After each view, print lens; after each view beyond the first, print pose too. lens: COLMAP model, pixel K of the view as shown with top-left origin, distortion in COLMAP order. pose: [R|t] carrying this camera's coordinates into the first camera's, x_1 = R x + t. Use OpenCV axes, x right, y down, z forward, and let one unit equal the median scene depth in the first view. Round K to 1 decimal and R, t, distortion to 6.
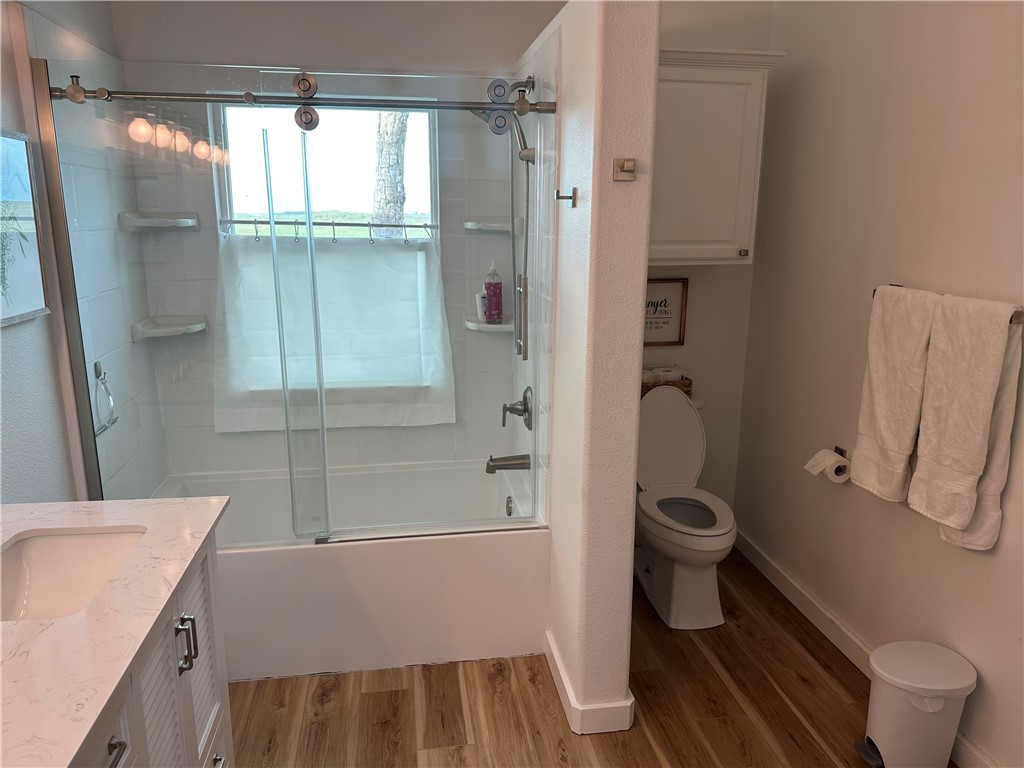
lens RADIAL K [[728.5, 0, 513.3], [0, 728.5, 384.8], [0, 0, 1]] dist [-0.000214, -0.000383]
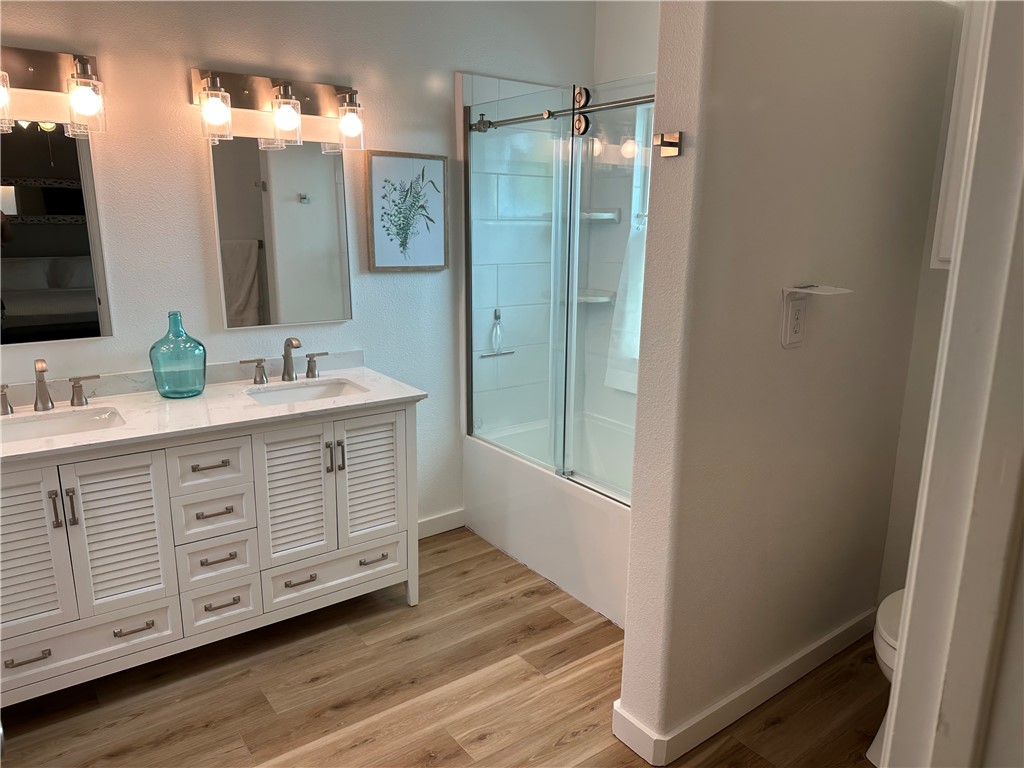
lens RADIAL K [[710.9, 0, 516.8], [0, 710.9, 391.4], [0, 0, 1]] dist [0.111450, -0.147465]
pose [[0.462335, 0.206329, -0.862366, 0.748514], [-0.212105, 0.970050, 0.118379, -0.048600], [0.860964, 0.128181, 0.492251, 0.347740]]
